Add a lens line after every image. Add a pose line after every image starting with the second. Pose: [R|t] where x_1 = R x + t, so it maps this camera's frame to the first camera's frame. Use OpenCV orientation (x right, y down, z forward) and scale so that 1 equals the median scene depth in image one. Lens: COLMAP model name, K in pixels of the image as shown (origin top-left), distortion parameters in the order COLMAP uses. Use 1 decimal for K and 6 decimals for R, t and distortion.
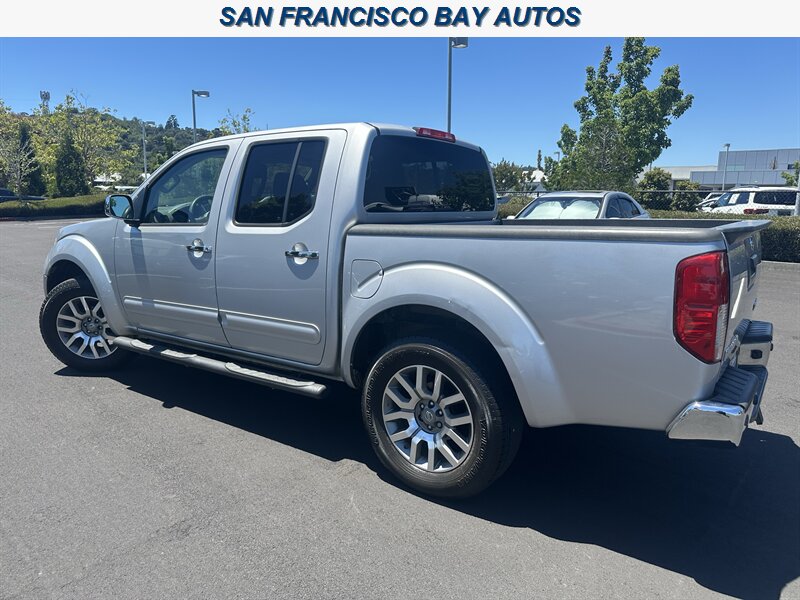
lens RADIAL K [[551.5, 0, 410.7], [0, 551.5, 307.9], [0, 0, 1]] dist [0.163463, -0.293924]
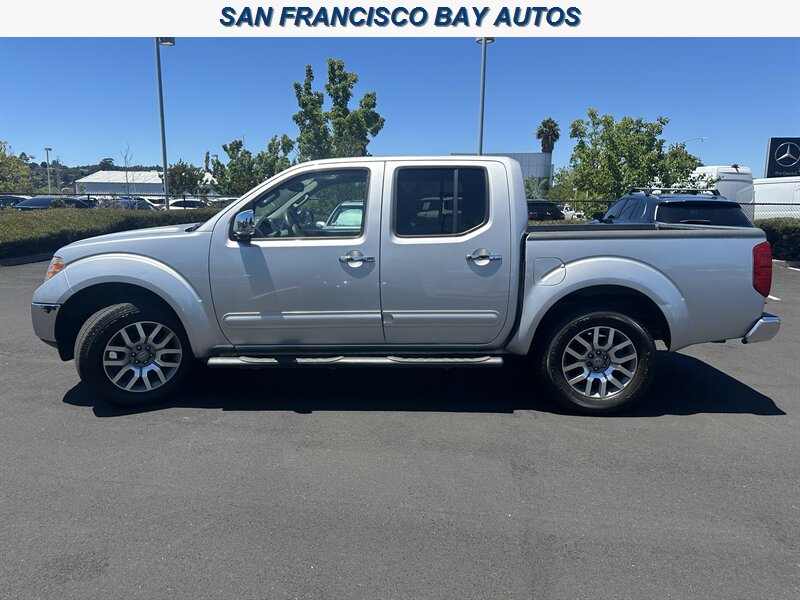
lens RADIAL K [[557.4, 0, 400.0], [0, 557.4, 300.0], [0, 0, 1]] dist [0.073601, -0.100214]
pose [[0.824889, -0.093314, 0.557541, -0.956612], [0.103370, 0.994551, 0.013518, -0.031715], [-0.555764, 0.046482, 0.830040, 0.039234]]
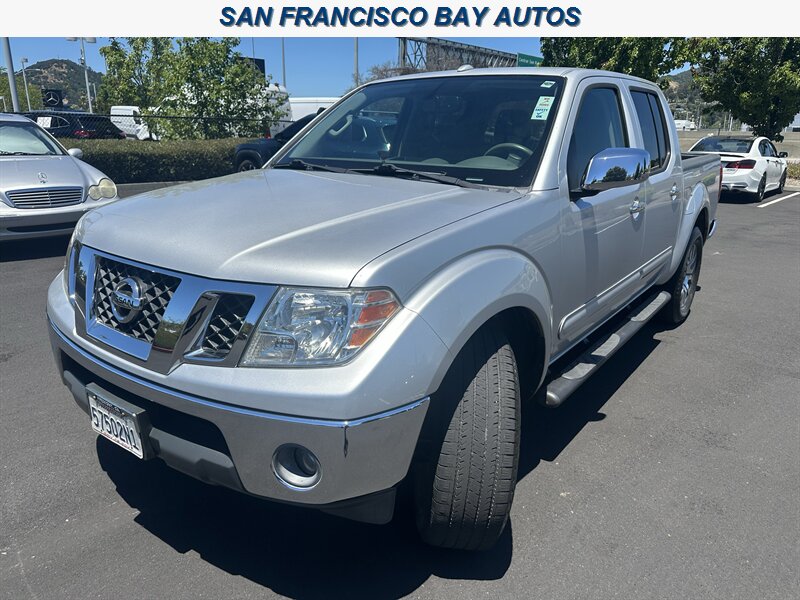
lens RADIAL K [[561.4, 0, 402.7], [0, 561.4, 306.5], [0, 0, 1]] dist [0.064284, -0.099980]
pose [[0.044660, -0.307966, 0.950348, -1.312618], [0.171678, 0.939511, 0.296387, -0.293182], [-0.984140, 0.149918, 0.094830, 1.334980]]
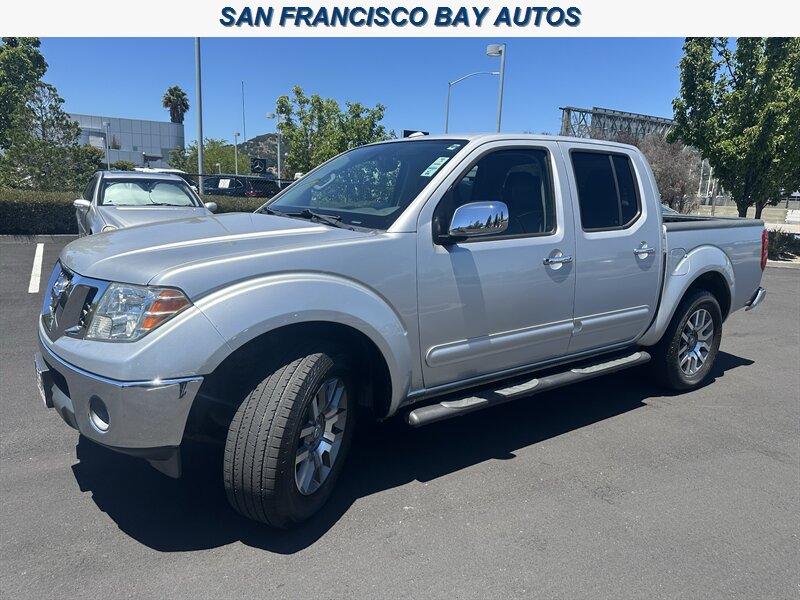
lens RADIAL K [[557.4, 0, 400.0], [0, 557.4, 300.0], [0, 0, 1]] dist [0.073601, -0.100214]
pose [[0.328343, -0.178918, 0.927458, -1.364946], [0.146813, 0.979630, 0.137007, -0.210701], [-0.933079, 0.091178, 0.347922, 0.953510]]
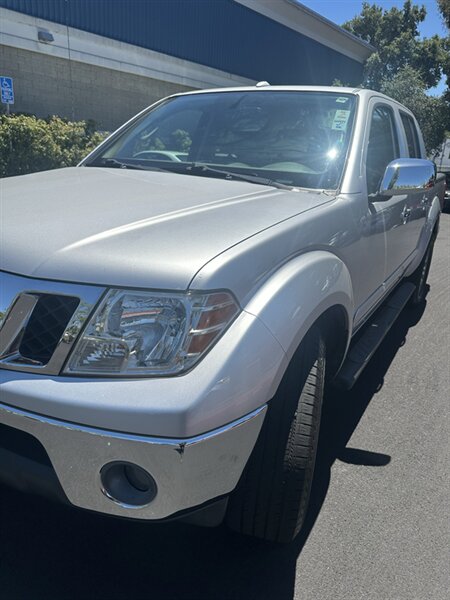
lens RADIAL K [[418.0, 0, 230.9], [0, 418.0, 297.8], [0, 0, 1]] dist [0.073601, -0.100214]
pose [[-0.058351, -0.342853, 0.937575, -1.174772], [0.123039, 0.929545, 0.347574, -0.278572], [-0.990685, 0.135640, -0.012056, 1.389306]]
